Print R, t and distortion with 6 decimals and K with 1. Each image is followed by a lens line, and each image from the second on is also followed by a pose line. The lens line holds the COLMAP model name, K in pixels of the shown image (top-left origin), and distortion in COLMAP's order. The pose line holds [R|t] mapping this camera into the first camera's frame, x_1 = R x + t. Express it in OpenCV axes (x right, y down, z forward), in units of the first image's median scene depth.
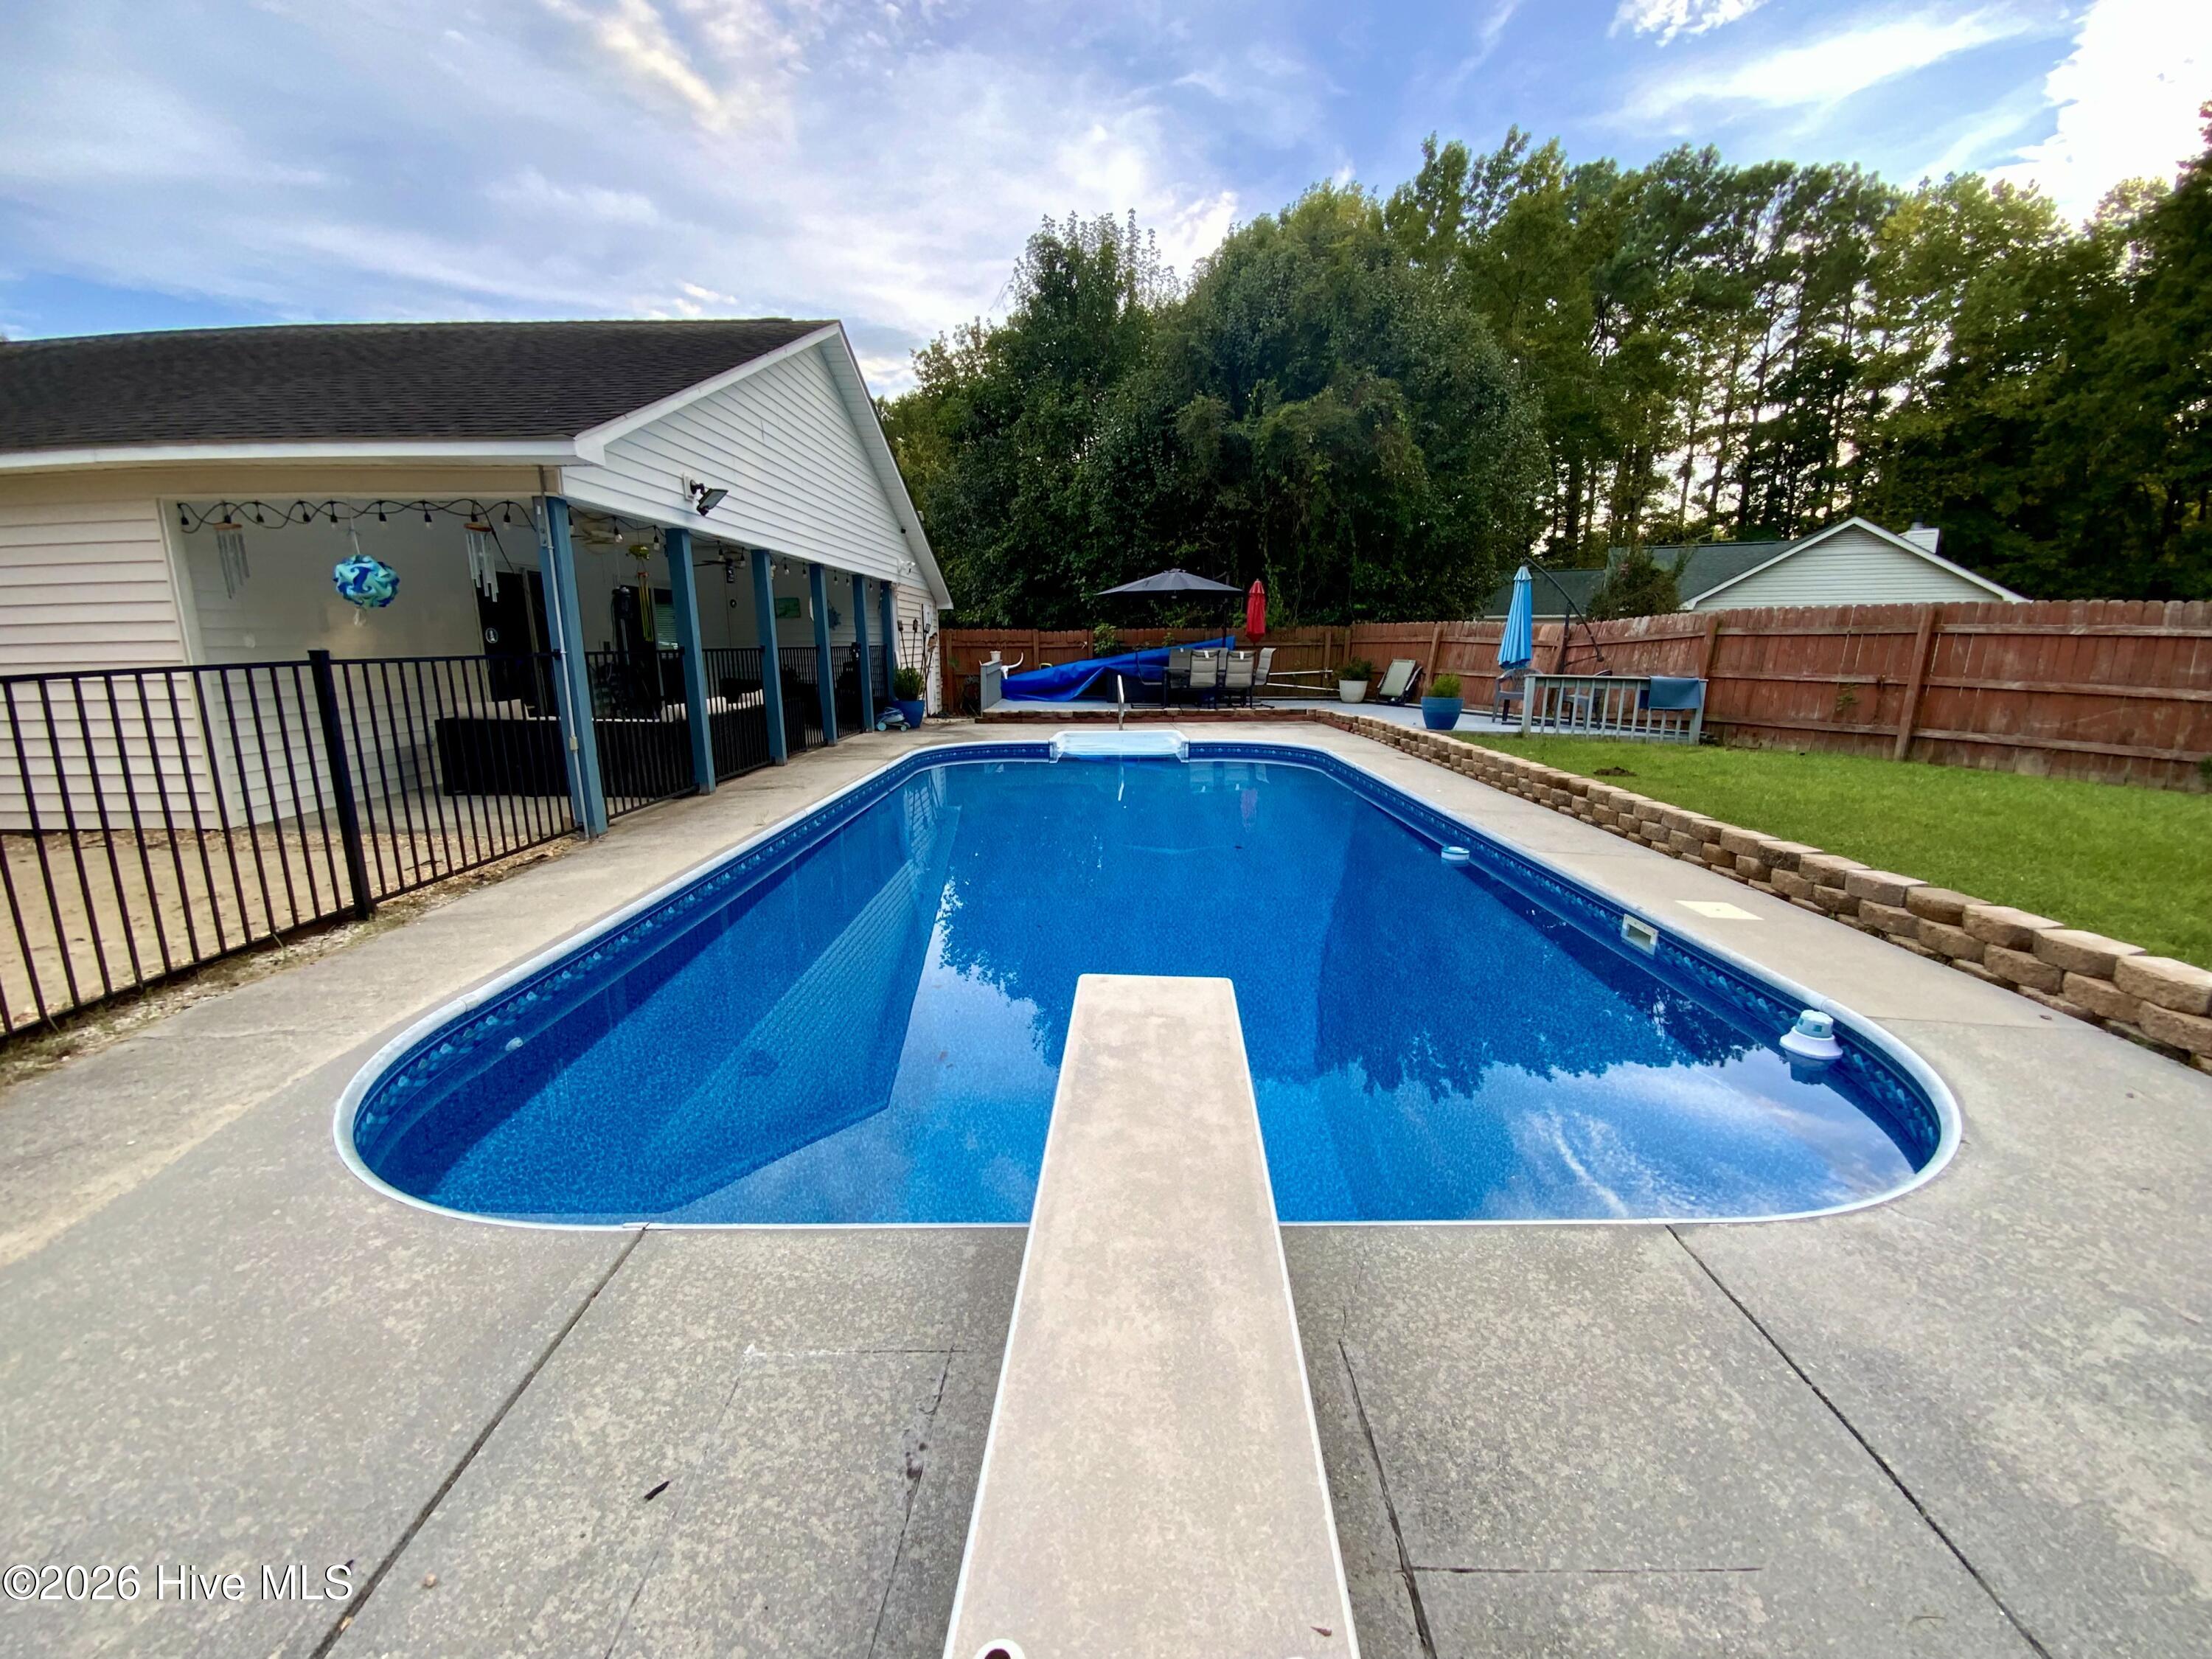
lens RADIAL K [[894.2, 0, 1106.0], [0, 894.2, 829.5], [0, 0, 1]] dist [0.030532, -0.021998]
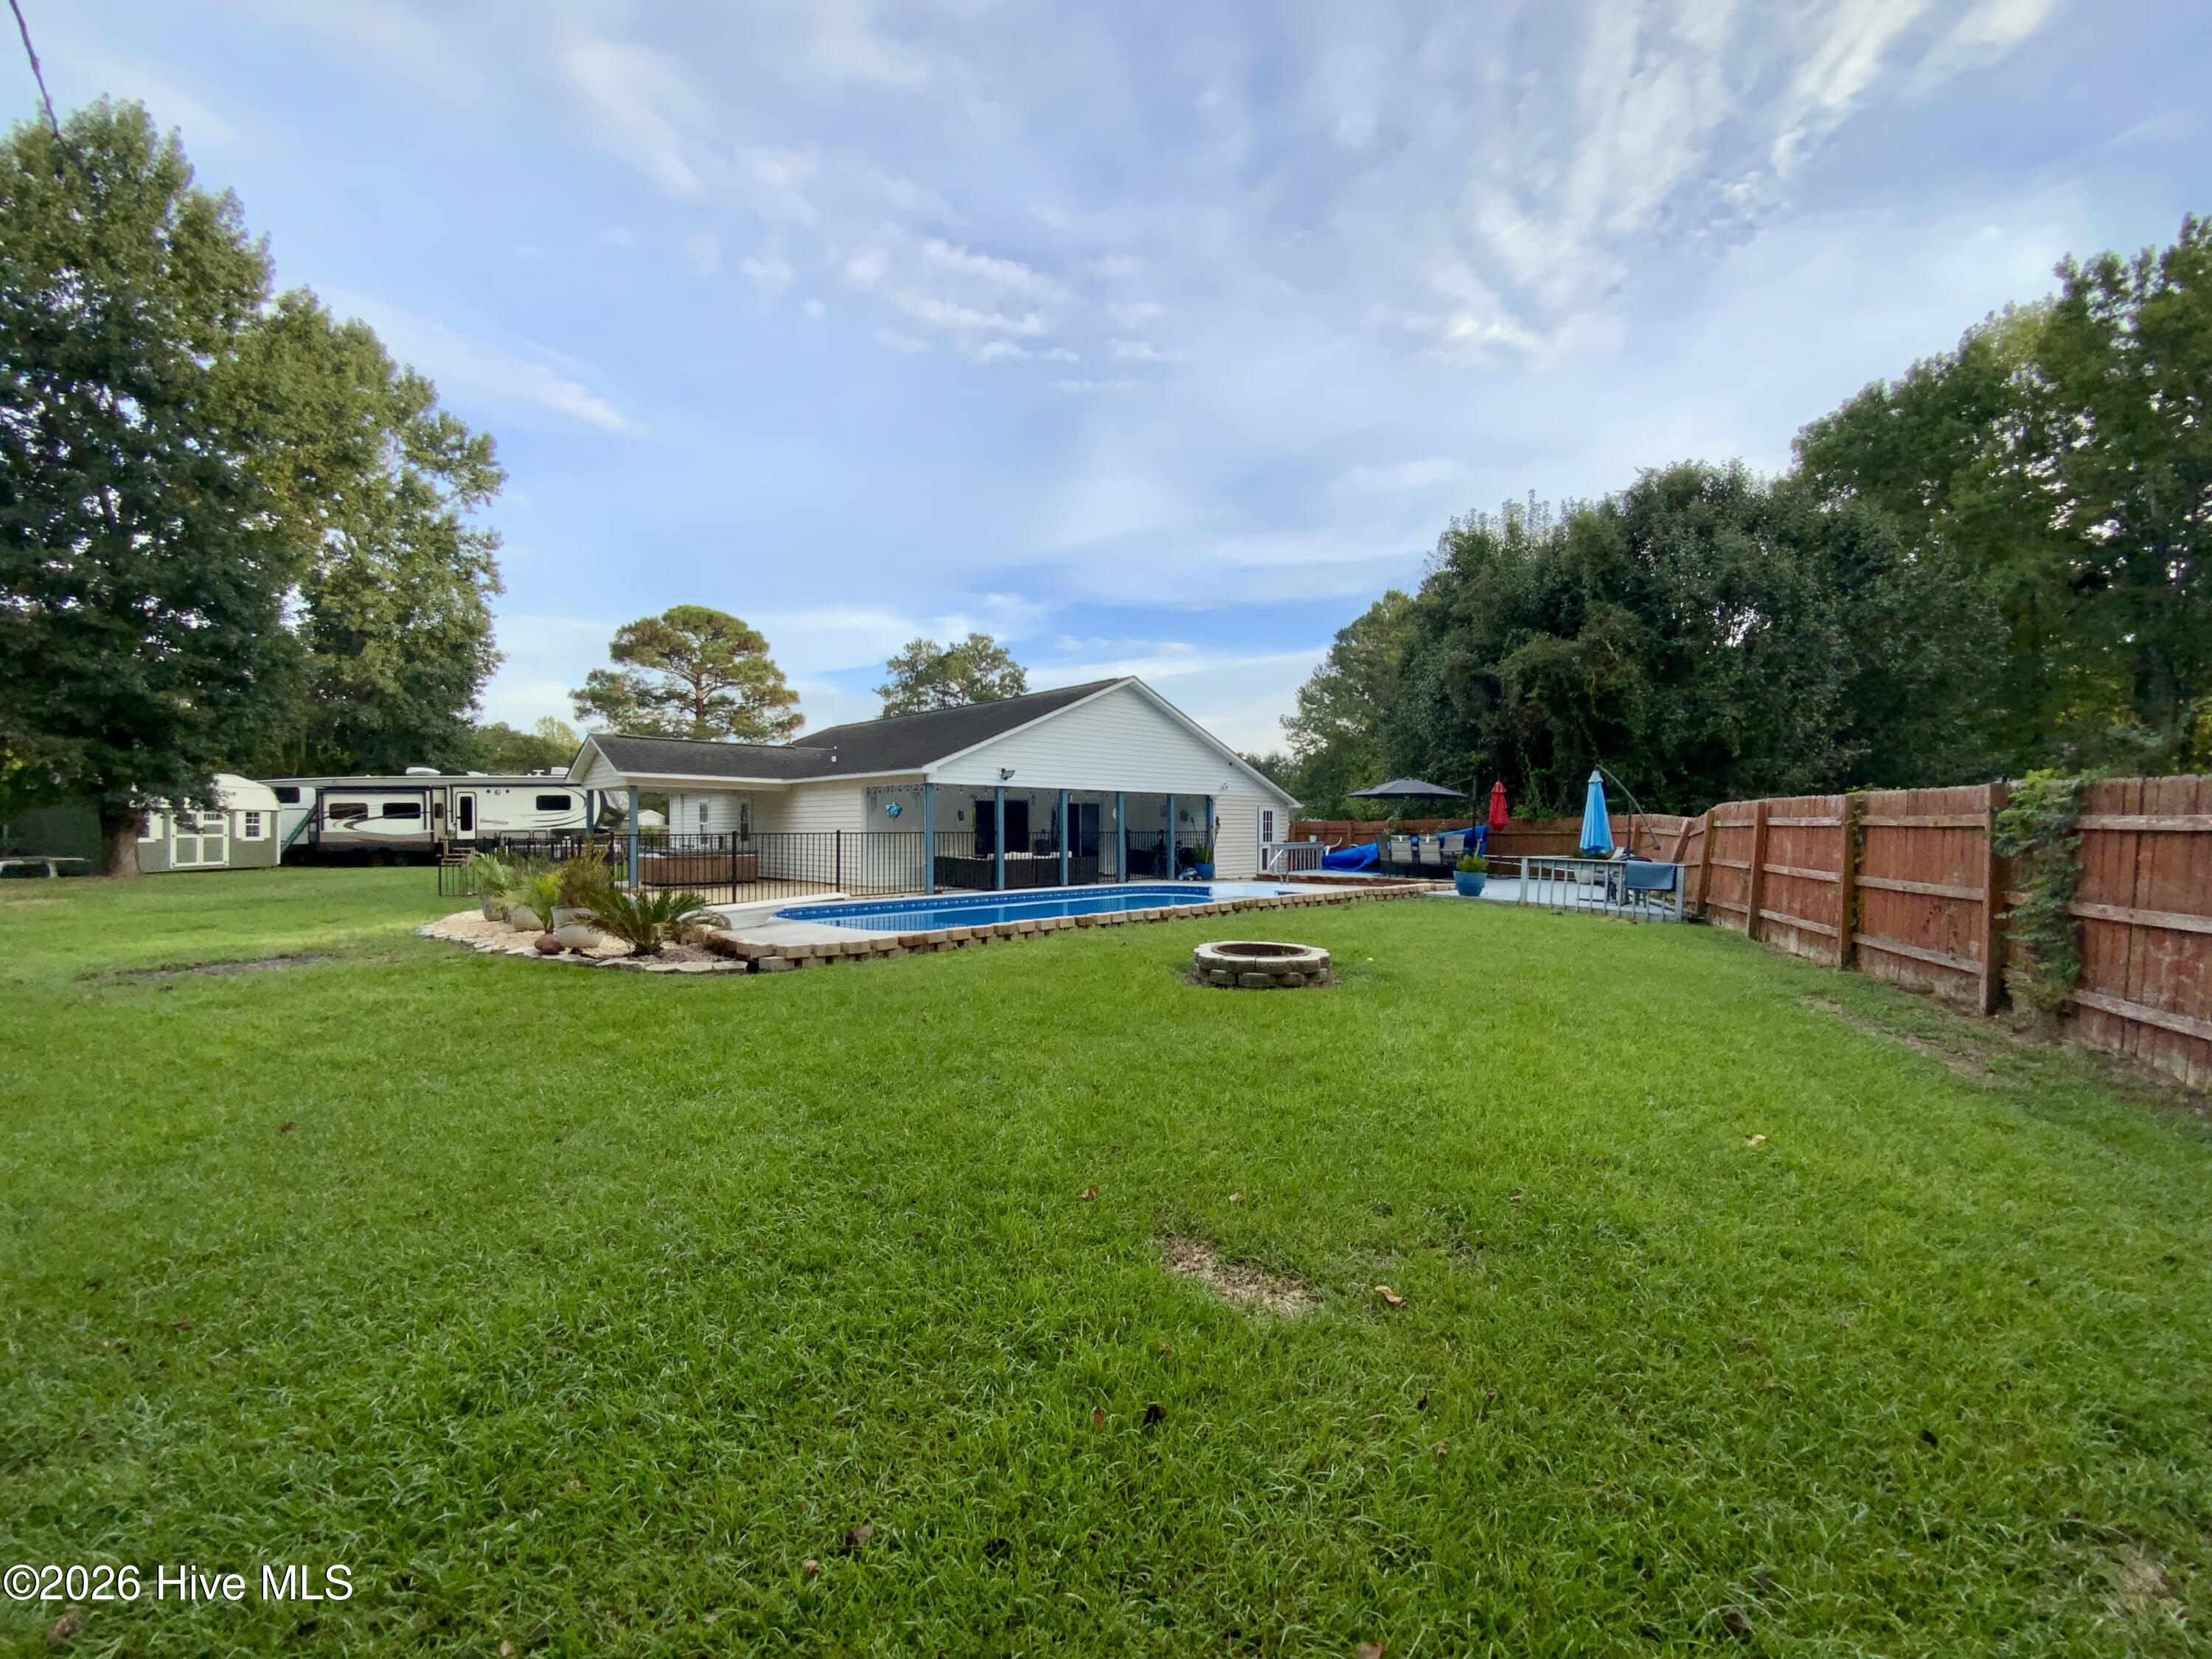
lens RADIAL K [[888.9, 0, 1110.5], [0, 888.9, 831.9], [0, 0, 1]] dist [0.012701, -0.012703]
pose [[0.698475, 0.004658, -0.715619, 0.660504], [-0.148496, 0.979157, -0.138565, 0.039871], [0.700058, 0.203051, 0.684609, -0.200178]]
